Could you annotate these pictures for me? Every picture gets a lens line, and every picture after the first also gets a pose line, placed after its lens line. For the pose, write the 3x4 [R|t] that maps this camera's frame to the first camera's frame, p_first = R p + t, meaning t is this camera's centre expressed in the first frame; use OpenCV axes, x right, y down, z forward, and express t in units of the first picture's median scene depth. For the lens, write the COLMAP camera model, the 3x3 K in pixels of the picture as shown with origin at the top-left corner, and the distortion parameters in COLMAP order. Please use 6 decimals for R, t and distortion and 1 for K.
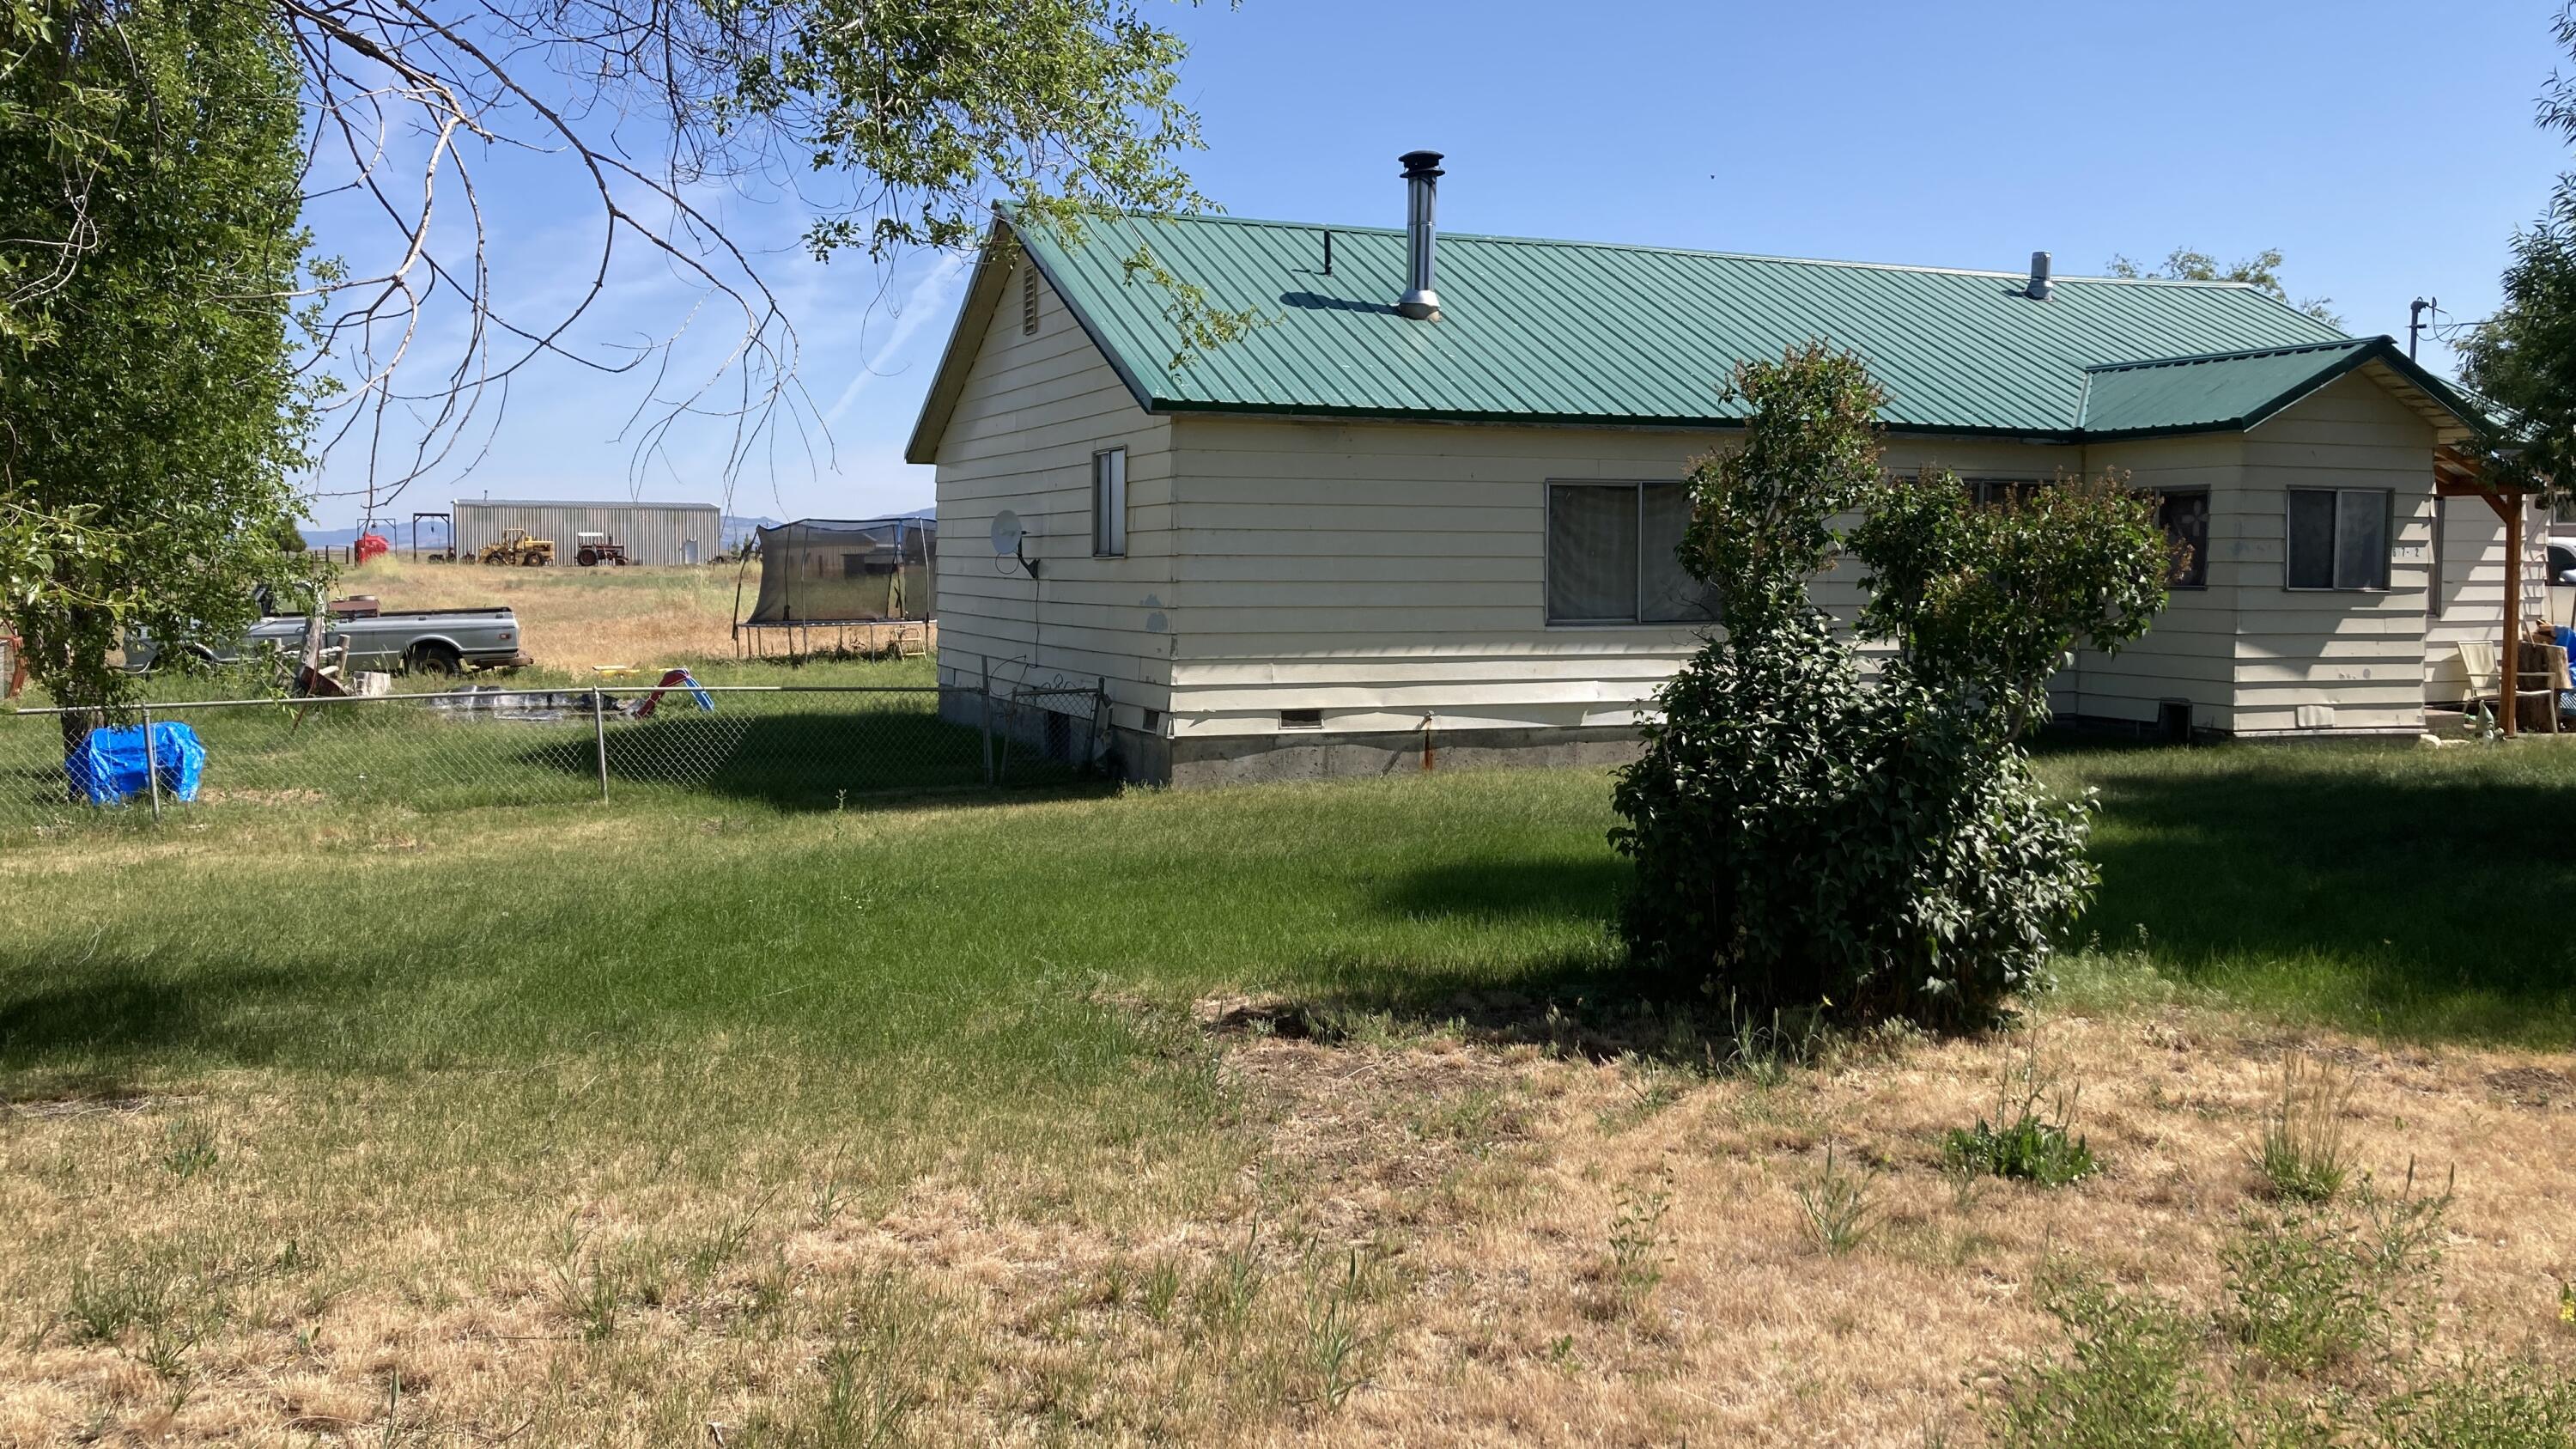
lens RADIAL K [[2093.9, 0, 1275.1], [0, 2093.9, 714.9], [0, 0, 1]] dist [0.043492, -0.036154]
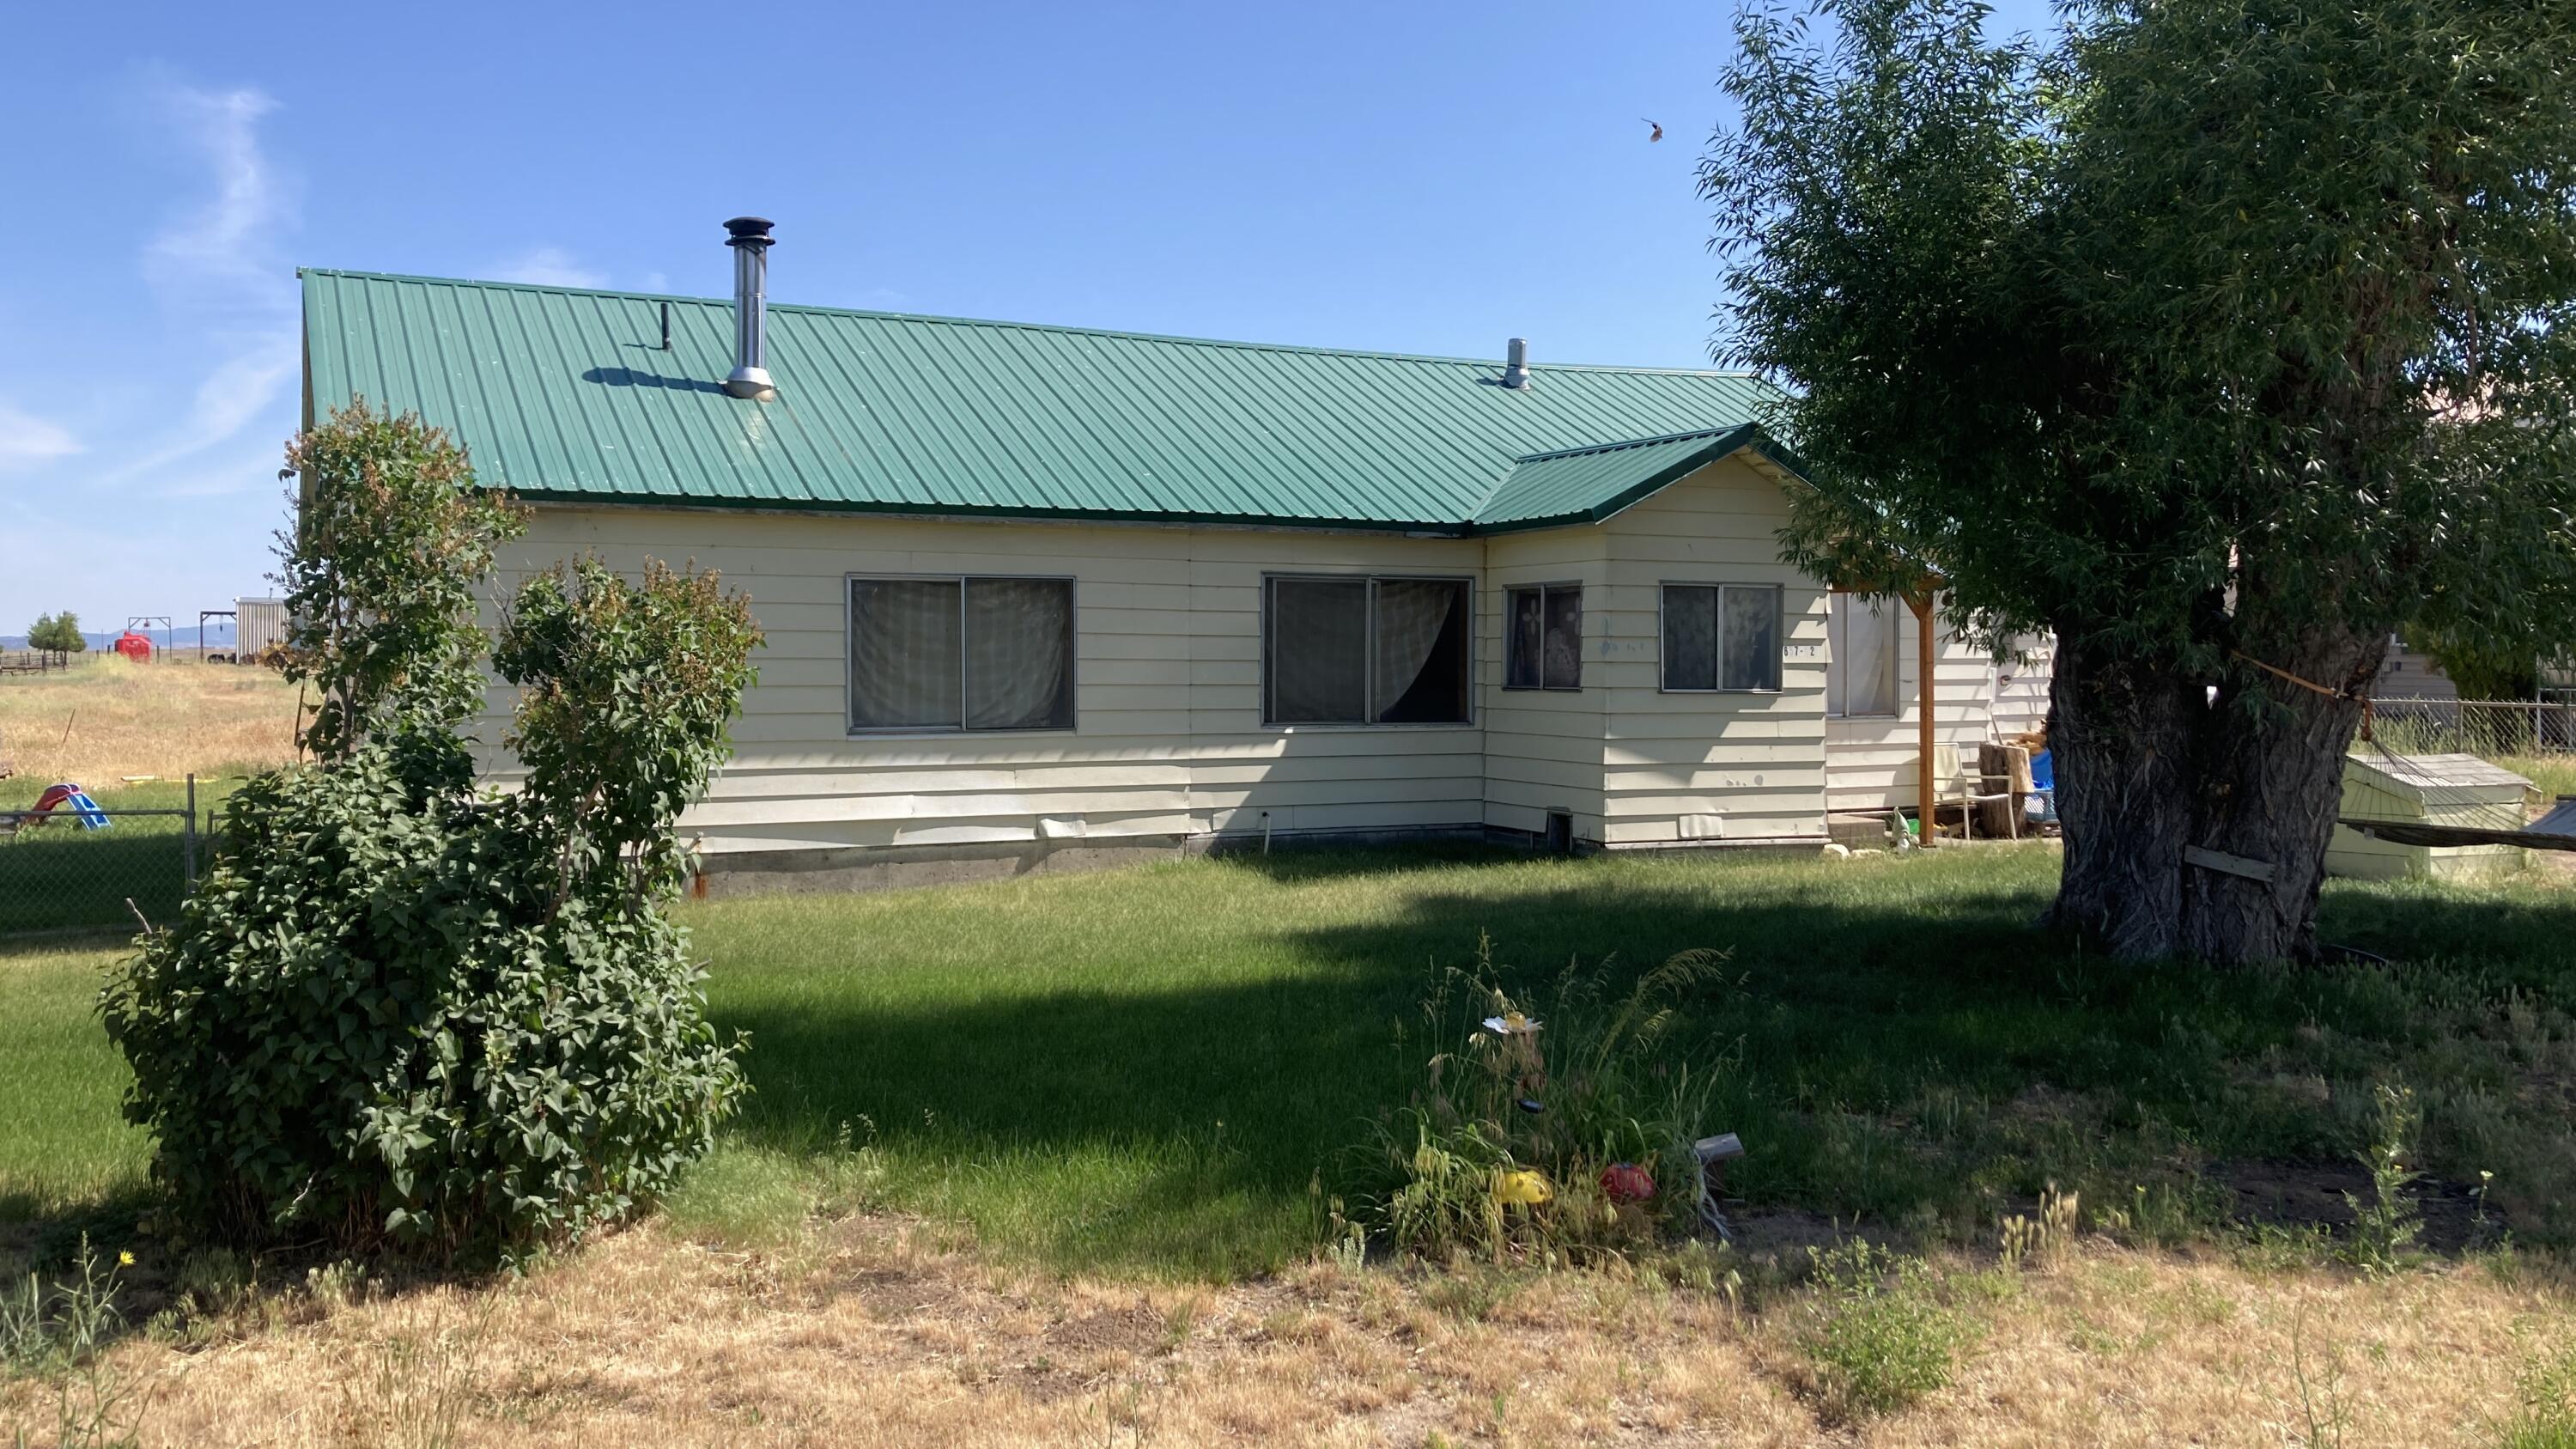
lens RADIAL K [[2093.9, 0, 1285.8], [0, 2093.9, 707.6], [0, 0, 1]] dist [0.043492, -0.036154]
pose [[0.997653, -0.005385, 0.068259, 0.252420], [0.008738, 0.998765, -0.048907, -0.008173], [-0.067911, 0.049389, 0.996468, 0.084904]]
